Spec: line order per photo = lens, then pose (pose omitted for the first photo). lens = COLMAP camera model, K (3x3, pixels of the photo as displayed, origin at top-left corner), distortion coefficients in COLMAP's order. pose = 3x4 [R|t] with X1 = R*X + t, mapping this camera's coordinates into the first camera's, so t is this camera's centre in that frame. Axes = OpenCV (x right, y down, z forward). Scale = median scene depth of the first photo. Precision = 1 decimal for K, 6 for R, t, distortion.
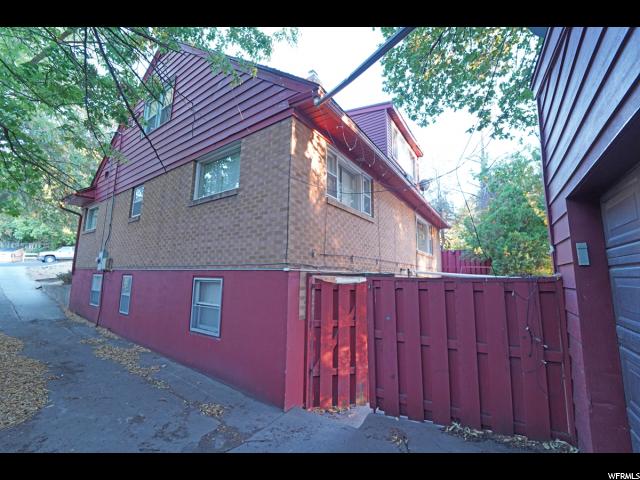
lens RADIAL K [[257.6, 0, 319.8], [0, 257.6, 241.3], [0, 0, 1]] dist [-0.009691, 0.000007]
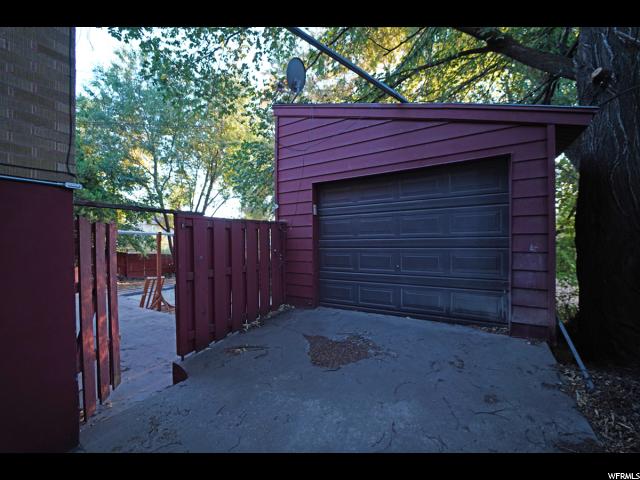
lens RADIAL K [[257.6, 0, 319.5], [0, 257.6, 241.0], [0, 0, 1]] dist [-0.009691, 0.000007]
pose [[-0.021740, -0.015286, 0.999647, -0.734768], [-0.119828, 0.992715, 0.012574, 0.174898], [-0.992557, -0.119512, -0.023413, 0.597014]]
